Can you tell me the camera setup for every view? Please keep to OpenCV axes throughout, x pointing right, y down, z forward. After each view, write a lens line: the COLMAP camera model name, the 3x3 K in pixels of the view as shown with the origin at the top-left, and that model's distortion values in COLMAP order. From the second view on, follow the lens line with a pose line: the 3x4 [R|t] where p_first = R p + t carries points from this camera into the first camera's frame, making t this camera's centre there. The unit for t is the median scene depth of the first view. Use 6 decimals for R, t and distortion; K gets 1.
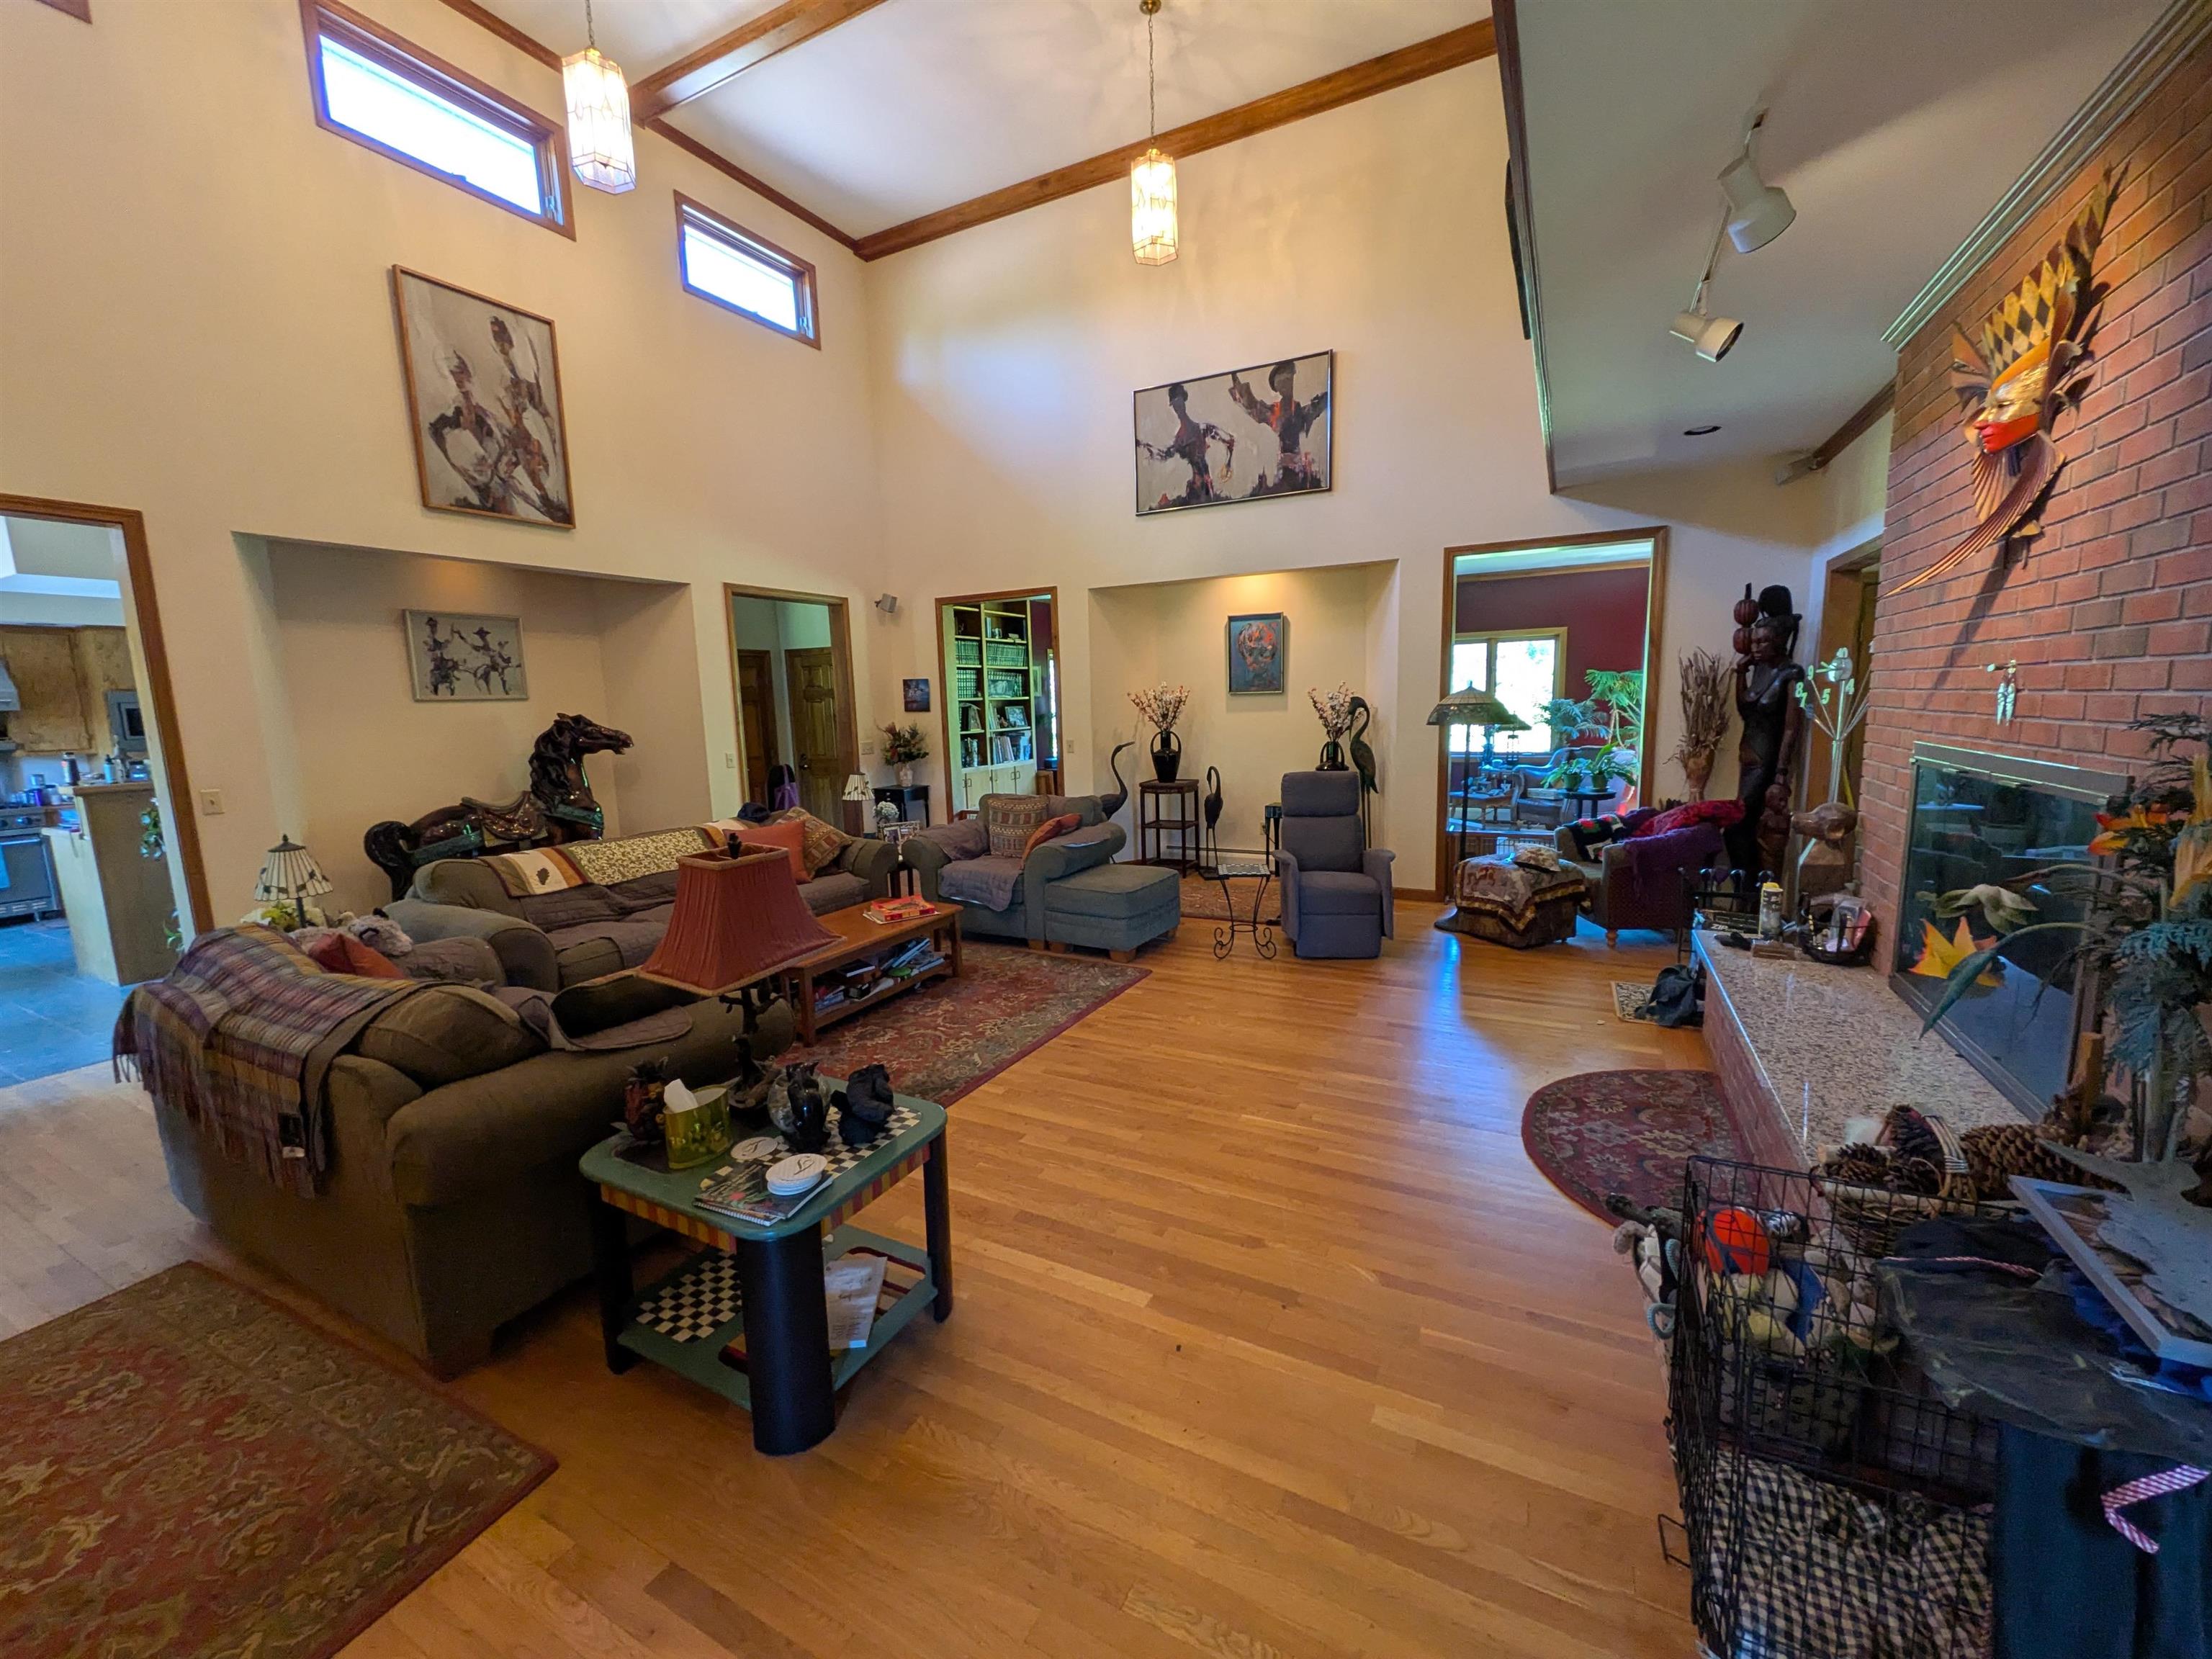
lens RADIAL K [[879.3, 0, 1104.9], [0, 879.3, 824.5], [0, 0, 1]] dist [0.013433, -0.000050]
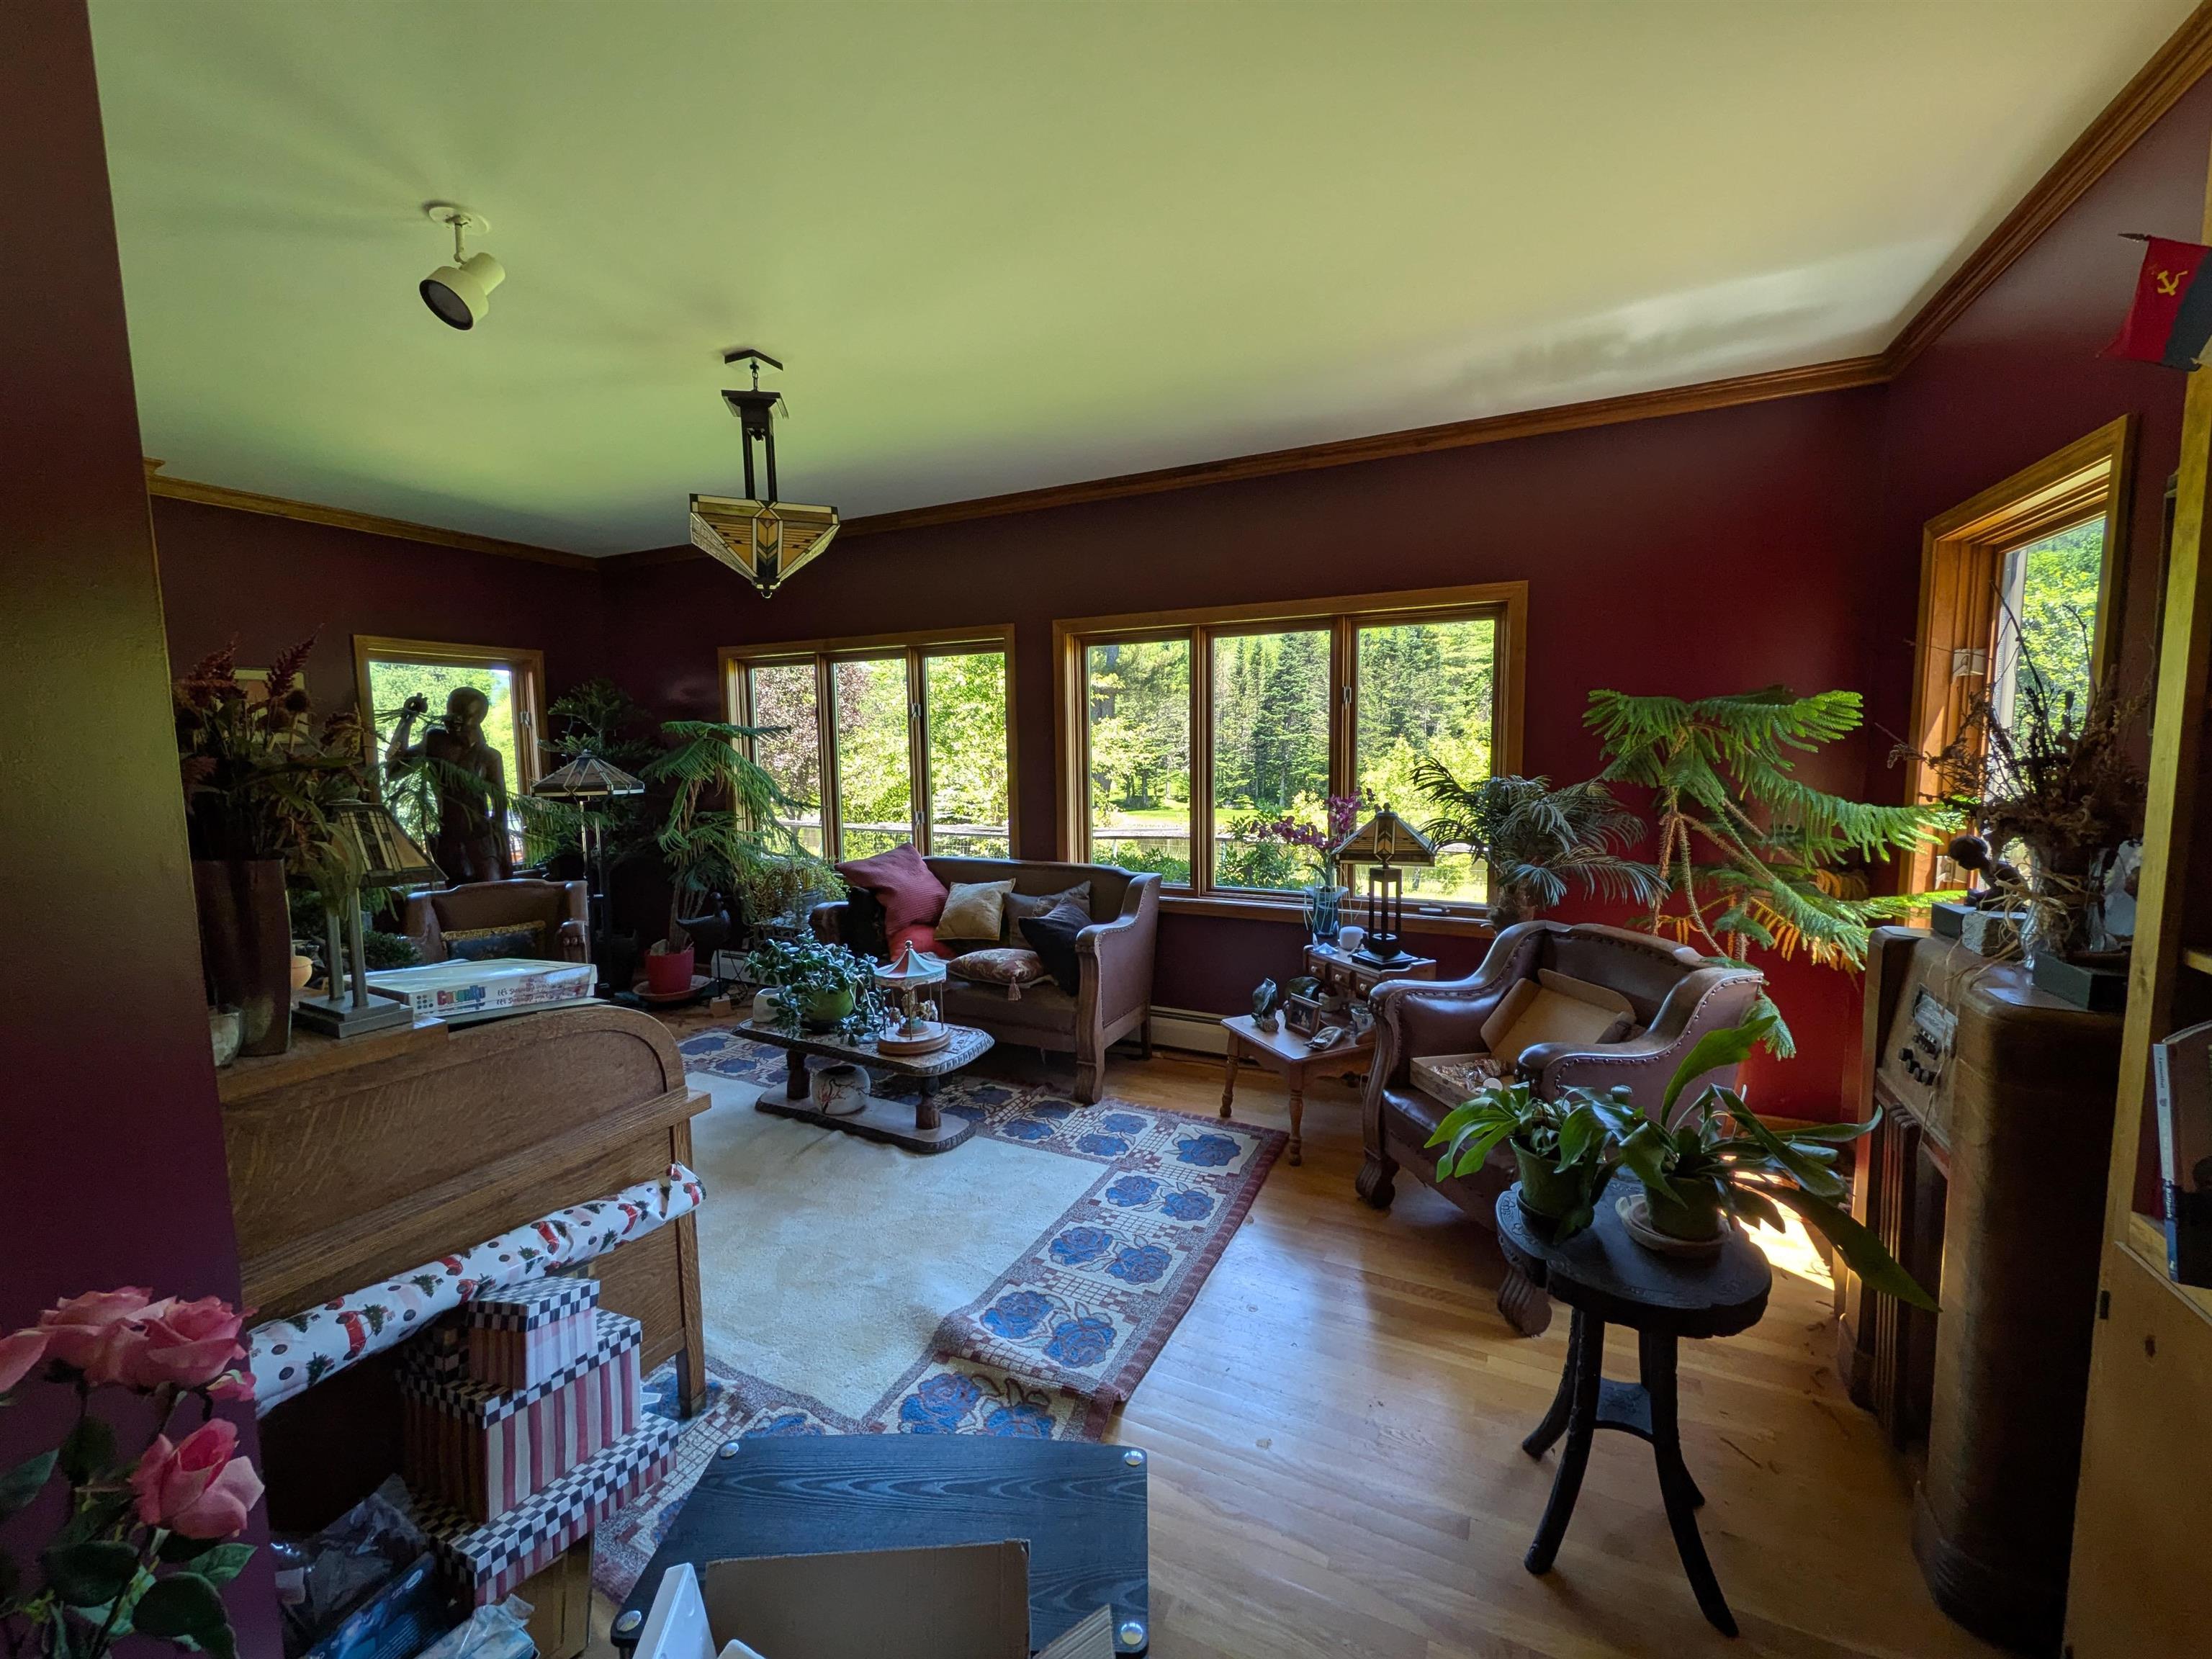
lens RADIAL K [[879.3, 0, 1104.9], [0, 879.3, 824.5], [0, 0, 1]] dist [0.013433, -0.000050]
pose [[0.999676, 0.010896, 0.022989, 0.353691], [-0.009793, 0.998820, -0.047569, -0.106631], [-0.023480, 0.047329, 0.998603, 0.667936]]
